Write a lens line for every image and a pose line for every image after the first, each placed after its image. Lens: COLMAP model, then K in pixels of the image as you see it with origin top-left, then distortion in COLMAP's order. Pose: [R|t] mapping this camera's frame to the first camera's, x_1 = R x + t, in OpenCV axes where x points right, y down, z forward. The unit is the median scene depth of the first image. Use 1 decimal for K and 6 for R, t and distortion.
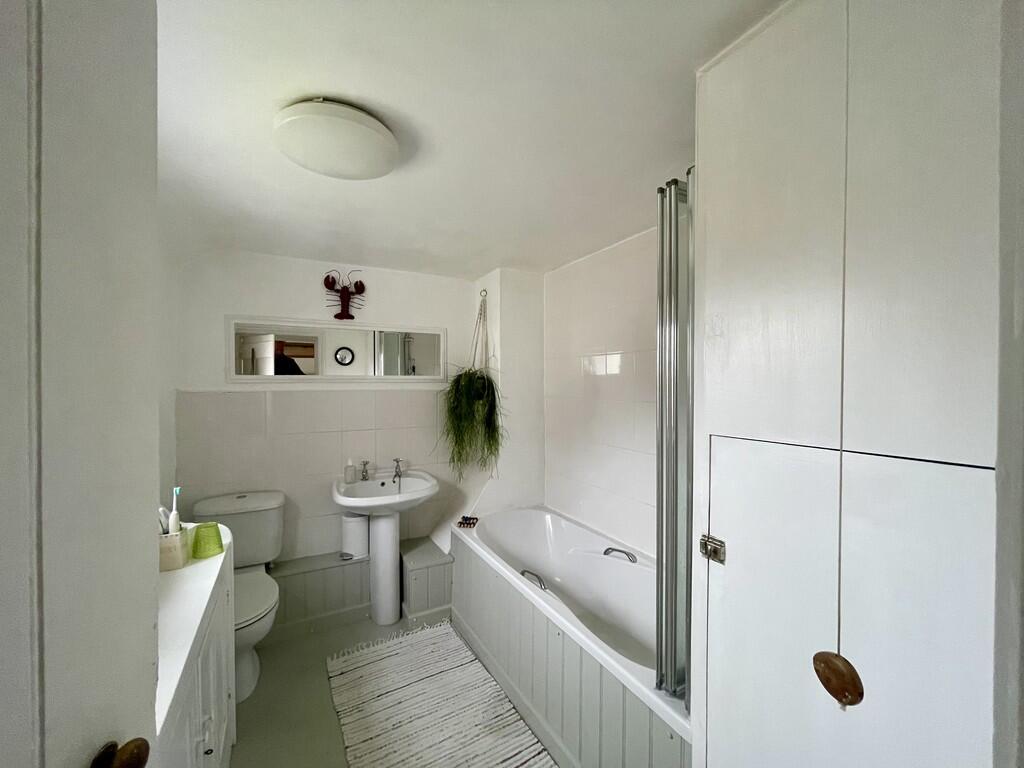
lens RADIAL K [[408.8, 0, 511.3], [0, 408.8, 386.9], [0, 0, 1]] dist [-0.000815, 0.000512]
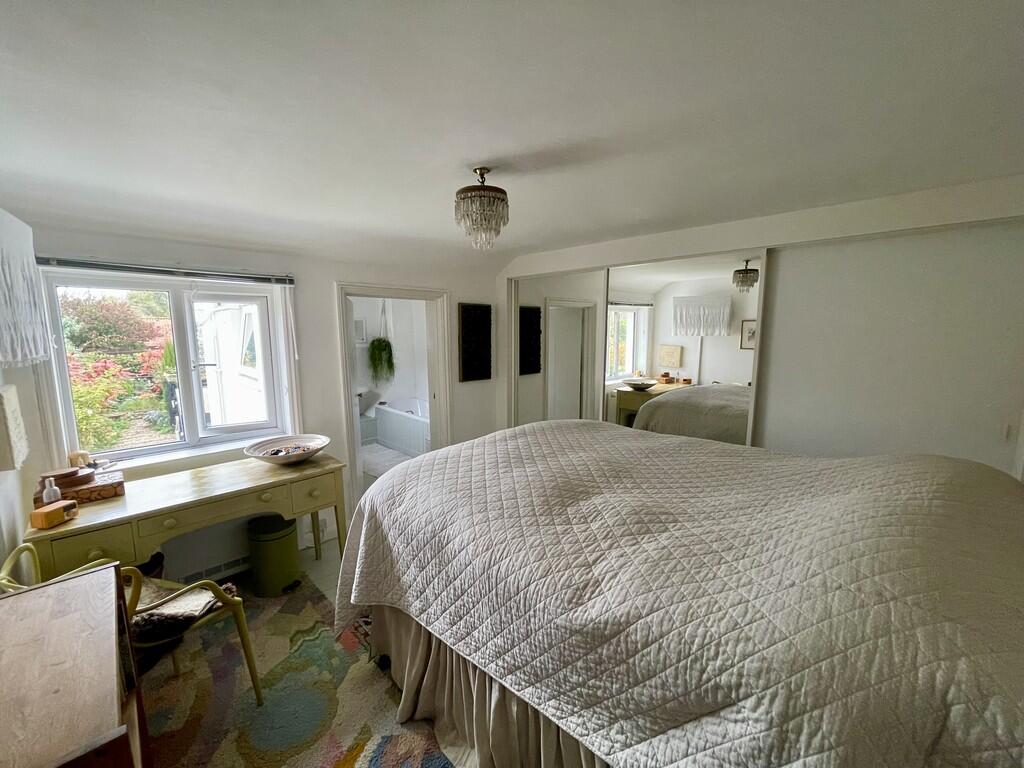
lens RADIAL K [[408.8, 0, 513.7], [0, 408.8, 381.4], [0, 0, 1]] dist [-0.000815, 0.000512]
pose [[0.960170, -0.041228, 0.276358, -0.023086], [0.004149, 0.991049, 0.133431, -0.100847], [-0.279385, -0.126970, 0.951747, -1.334566]]
